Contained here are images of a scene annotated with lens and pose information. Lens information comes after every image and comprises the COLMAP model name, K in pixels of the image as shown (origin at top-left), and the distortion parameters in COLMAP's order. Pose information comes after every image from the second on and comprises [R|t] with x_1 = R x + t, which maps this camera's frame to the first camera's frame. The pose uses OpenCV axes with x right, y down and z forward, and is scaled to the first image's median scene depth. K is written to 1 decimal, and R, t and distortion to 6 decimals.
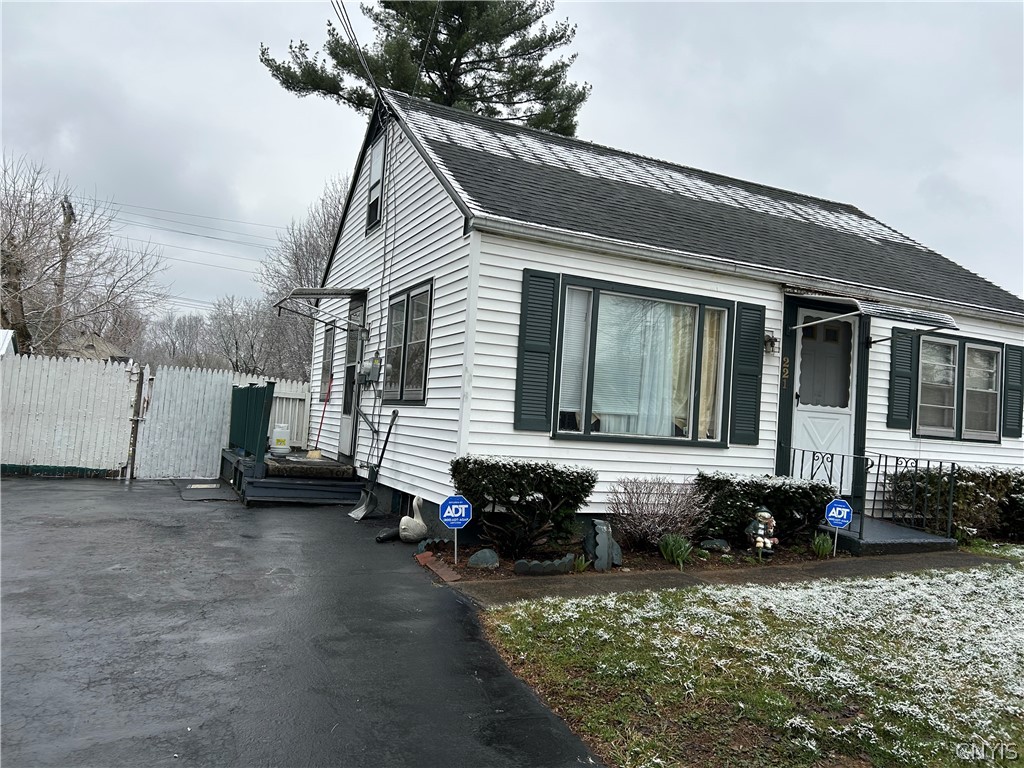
lens RADIAL K [[765.8, 0, 511.2], [0, 765.8, 373.3], [0, 0, 1]] dist [0.052694, -0.062538]
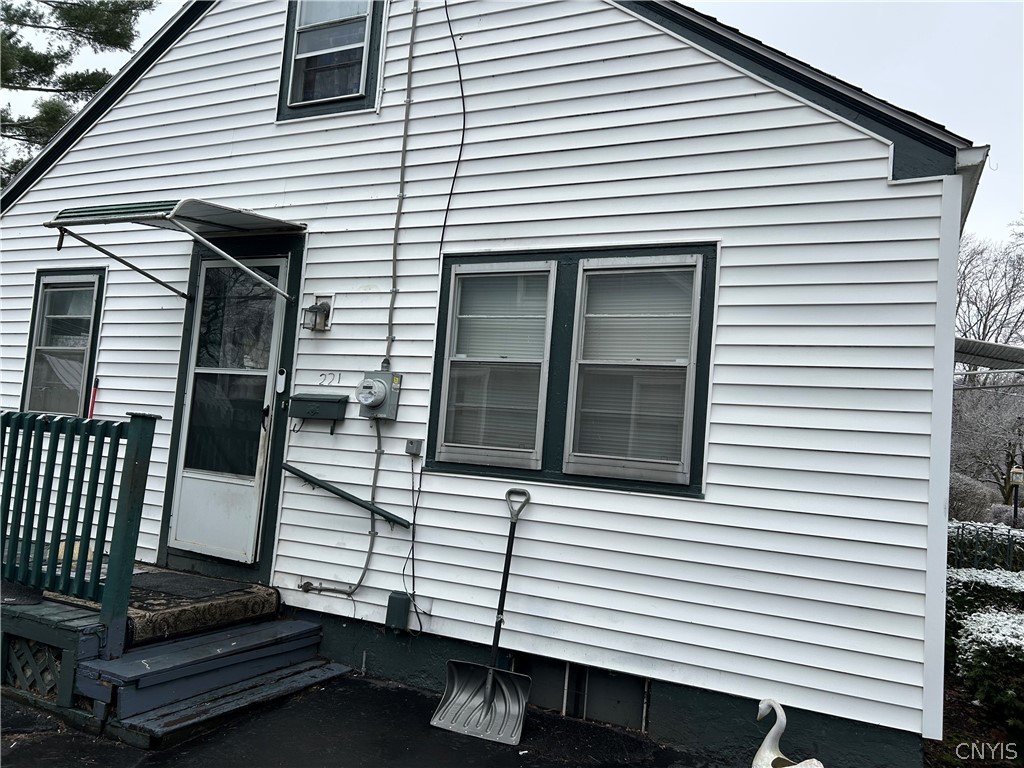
lens RADIAL K [[765.8, 0, 511.2], [0, 765.8, 373.3], [0, 0, 1]] dist [0.052694, -0.062538]
pose [[0.775679, 0.042449, 0.629698, -0.427609], [-0.061903, 0.998042, 0.008974, -0.029054], [-0.628084, -0.045942, 0.776788, 0.561355]]
